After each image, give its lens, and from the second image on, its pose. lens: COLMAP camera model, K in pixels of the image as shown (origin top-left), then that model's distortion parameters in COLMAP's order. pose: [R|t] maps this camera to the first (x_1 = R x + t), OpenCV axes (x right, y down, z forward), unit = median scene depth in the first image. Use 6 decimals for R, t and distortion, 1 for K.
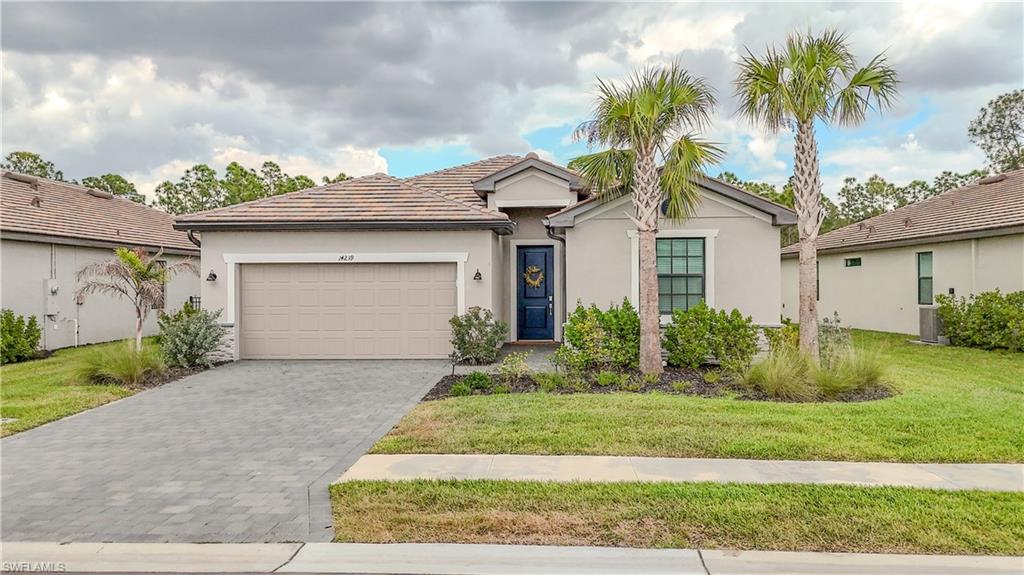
lens RADIAL K [[767.1, 0, 512.0], [0, 767.1, 287.5], [0, 0, 1]] dist [0.049031, -0.013850]
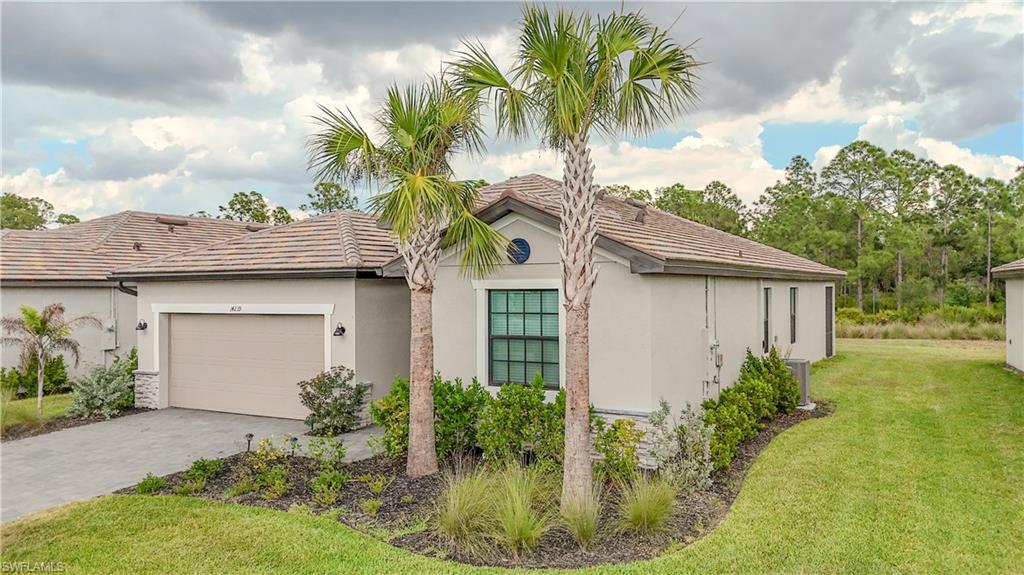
lens RADIAL K [[767.1, 0, 512.0], [0, 767.1, 287.5], [0, 0, 1]] dist [0.049031, -0.013850]
pose [[0.901741, -0.004517, -0.432253, 0.501978], [0.006227, 0.999977, 0.002542, -0.064474], [0.432232, -0.004983, 0.901749, 0.283732]]
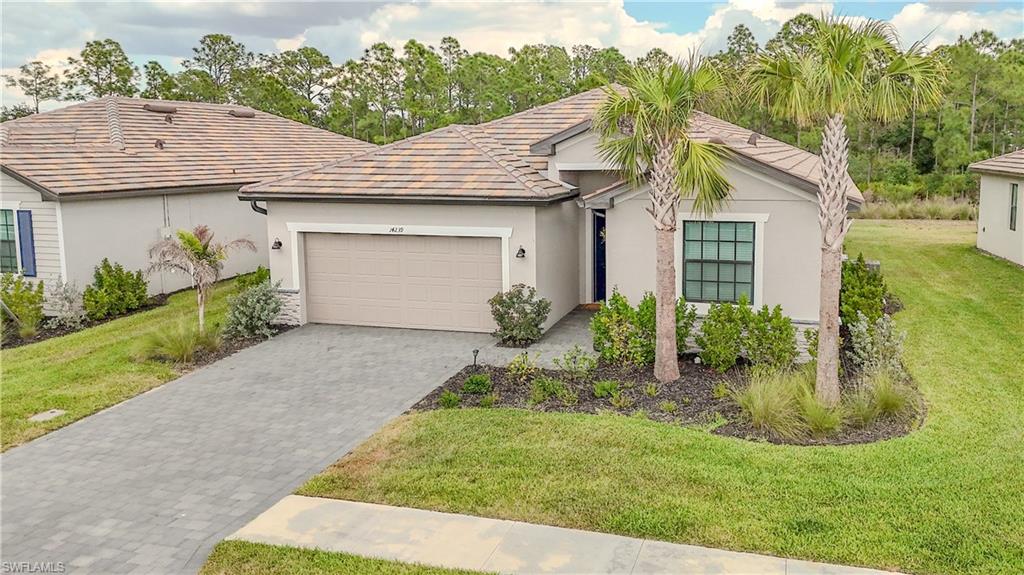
lens RADIAL K [[859.8, 0, 563.3], [0, 859.8, 253.0], [0, 0, 1]] dist [0.069551, -0.012340]
pose [[0.974199, 0.024983, -0.224304, 0.244281], [0.004040, 0.991765, 0.128009, -0.149880], [0.225655, -0.125613, 0.966075, -0.033932]]
